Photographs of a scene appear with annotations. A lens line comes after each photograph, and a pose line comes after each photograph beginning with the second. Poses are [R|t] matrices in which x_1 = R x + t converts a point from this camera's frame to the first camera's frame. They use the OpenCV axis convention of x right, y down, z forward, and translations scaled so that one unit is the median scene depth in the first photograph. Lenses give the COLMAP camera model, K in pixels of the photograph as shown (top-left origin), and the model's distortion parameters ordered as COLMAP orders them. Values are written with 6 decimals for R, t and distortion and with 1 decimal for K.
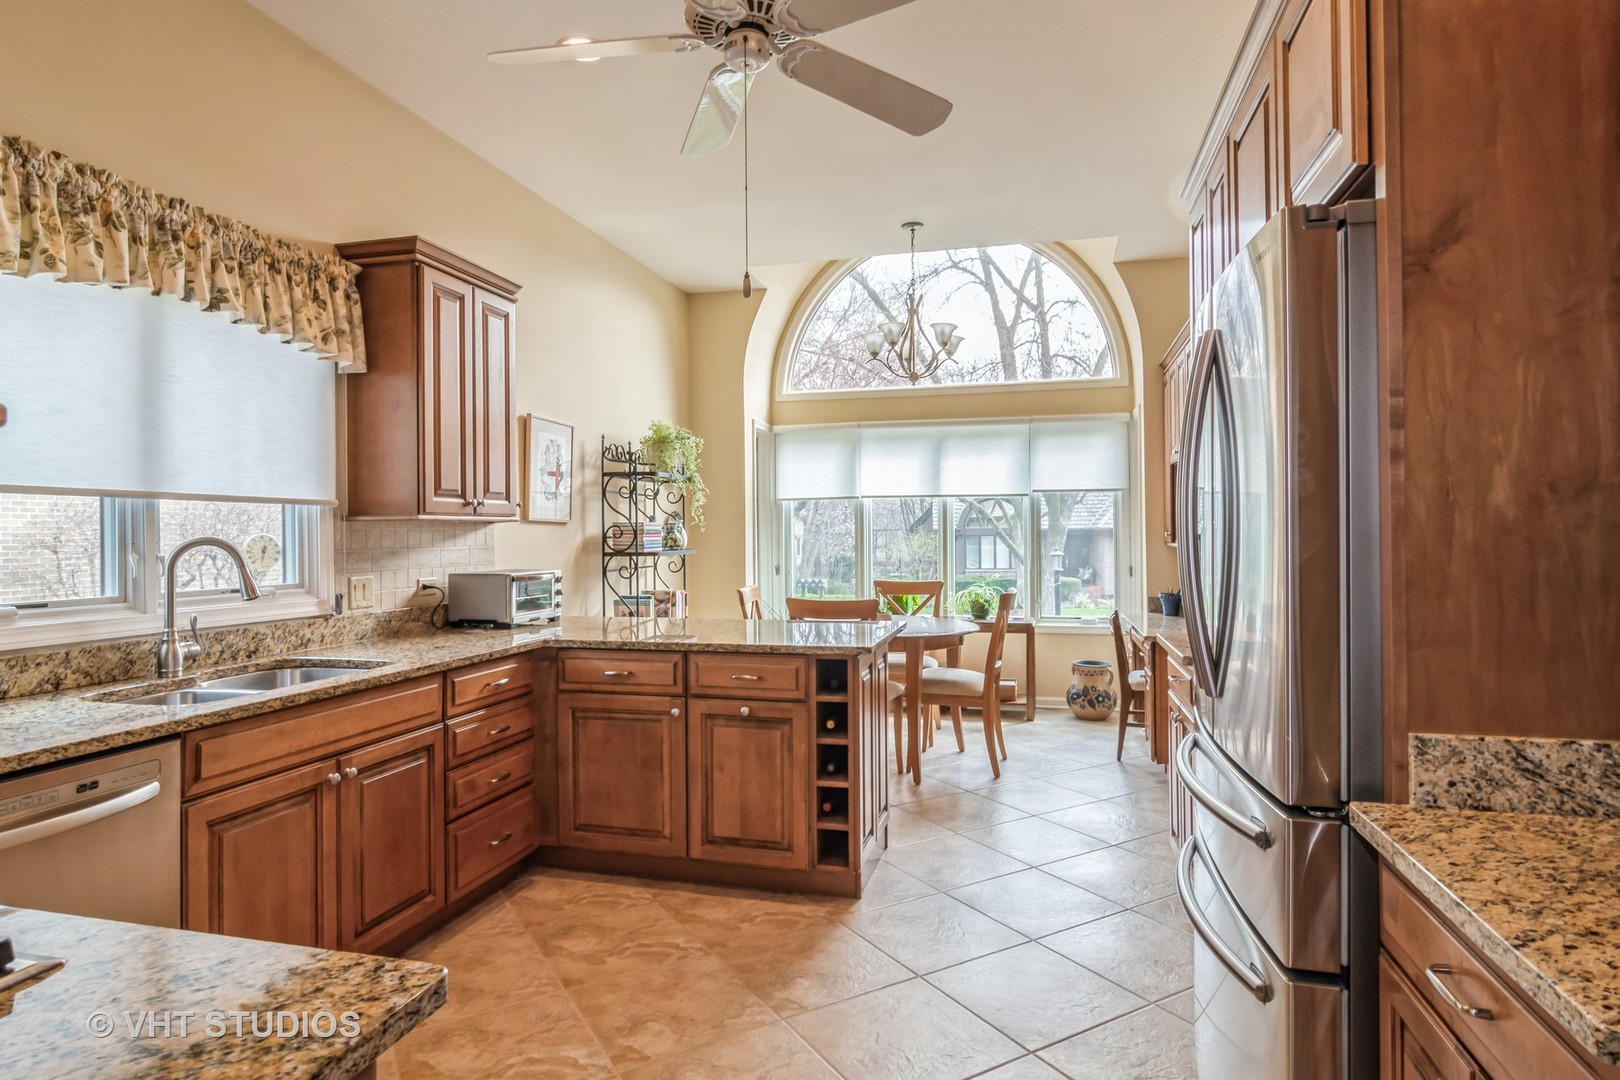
lens RADIAL K [[901.5, 0, 805.7], [0, 901.5, 531.3], [0, 0, 1]] dist [0.001097, -0.000213]
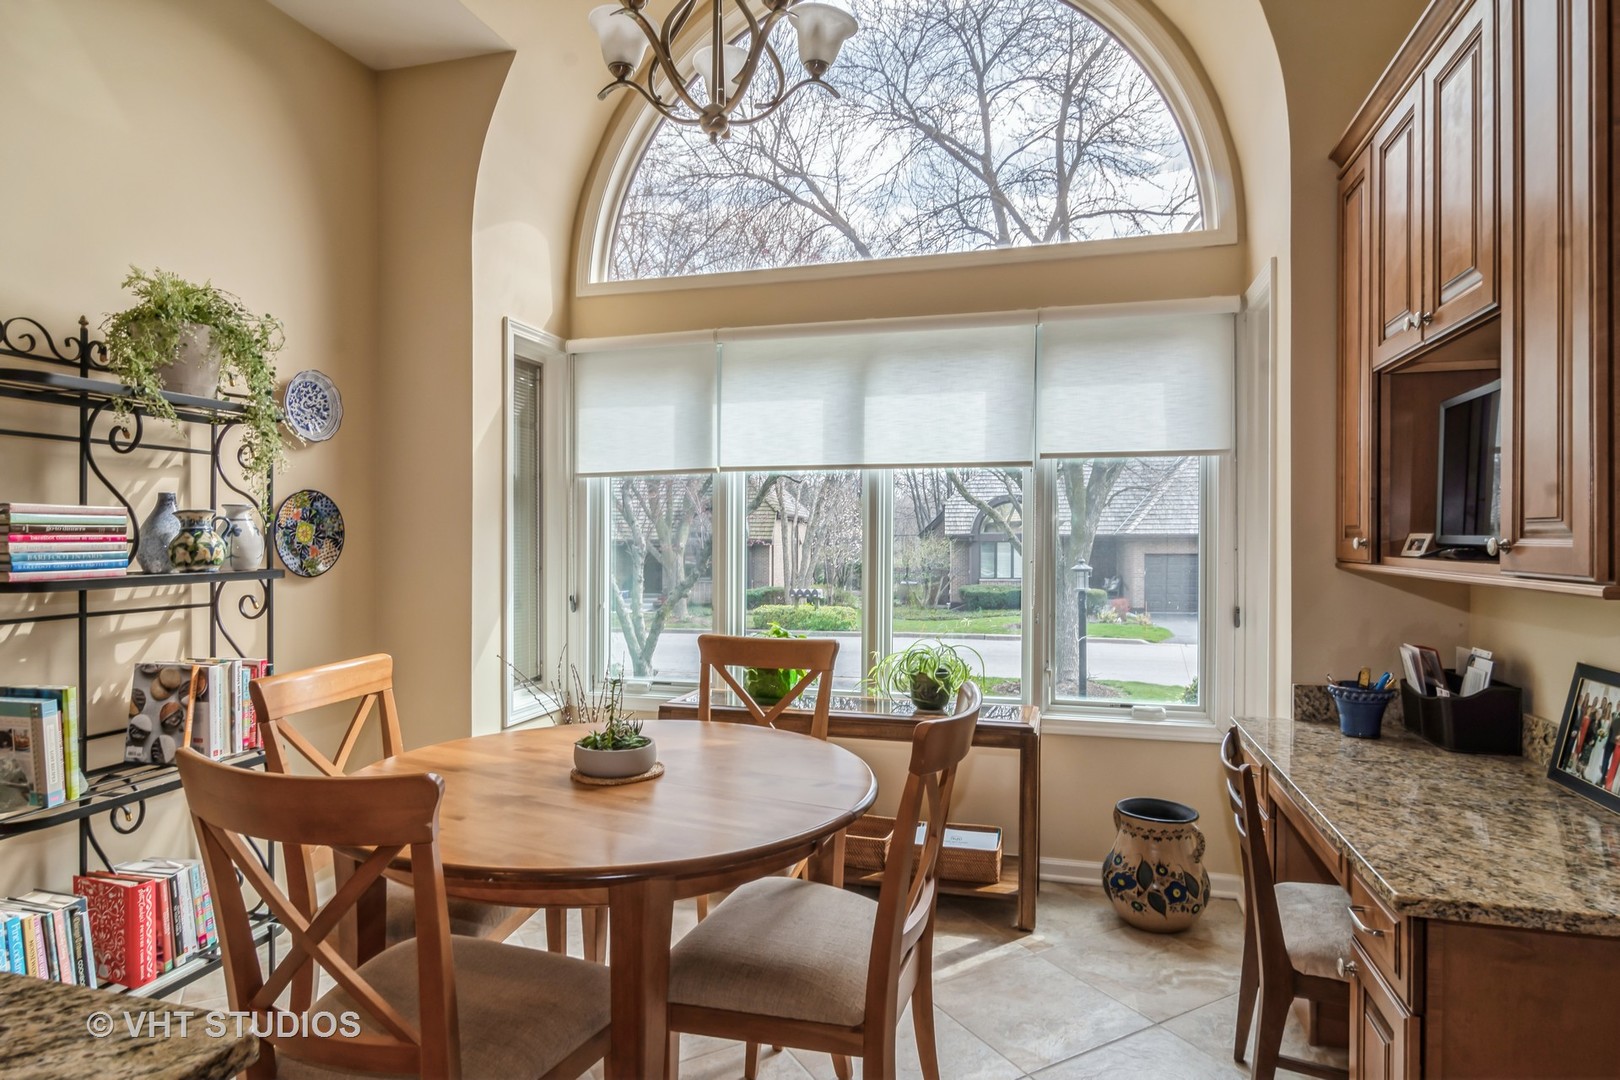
lens RADIAL K [[901.5, 0, 808.7], [0, 901.5, 556.8], [0, 0, 1]] dist [0.001097, -0.000213]
pose [[0.999761, 0.006952, -0.020715, 0.133537], [-0.006468, 0.999706, 0.023354, 0.001320], [0.020871, -0.023214, 0.999513, 0.492139]]
